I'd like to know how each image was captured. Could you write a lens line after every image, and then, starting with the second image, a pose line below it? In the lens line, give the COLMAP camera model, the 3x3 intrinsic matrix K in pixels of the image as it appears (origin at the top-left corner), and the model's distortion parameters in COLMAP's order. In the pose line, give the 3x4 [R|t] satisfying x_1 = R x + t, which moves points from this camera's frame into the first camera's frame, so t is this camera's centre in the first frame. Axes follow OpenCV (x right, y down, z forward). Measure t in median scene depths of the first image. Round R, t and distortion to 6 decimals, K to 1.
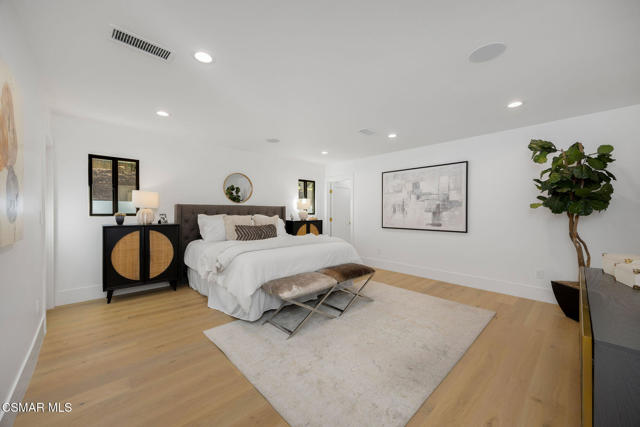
lens RADIAL K [[248.5, 0, 326.0], [0, 248.5, 213.3], [0, 0, 1]] dist [-0.002637, 0.000390]
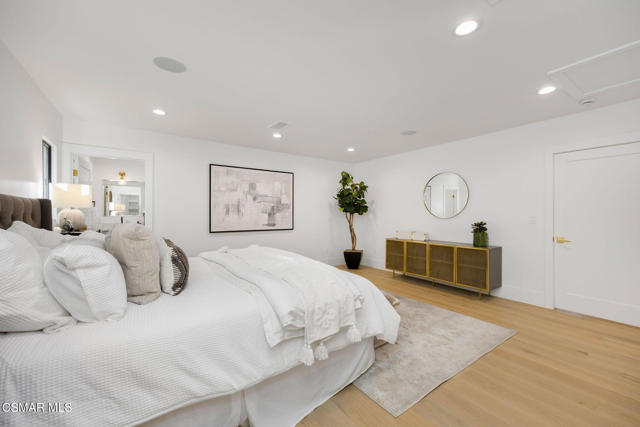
lens RADIAL K [[248.5, 0, 325.5], [0, 248.5, 213.4], [0, 0, 1]] dist [-0.002637, 0.000390]
pose [[0.136802, 0.001423, 0.990597, -0.597890], [0.006528, 0.999976, -0.002338, -0.000041], [-0.990577, 0.006786, 0.136790, 0.594899]]
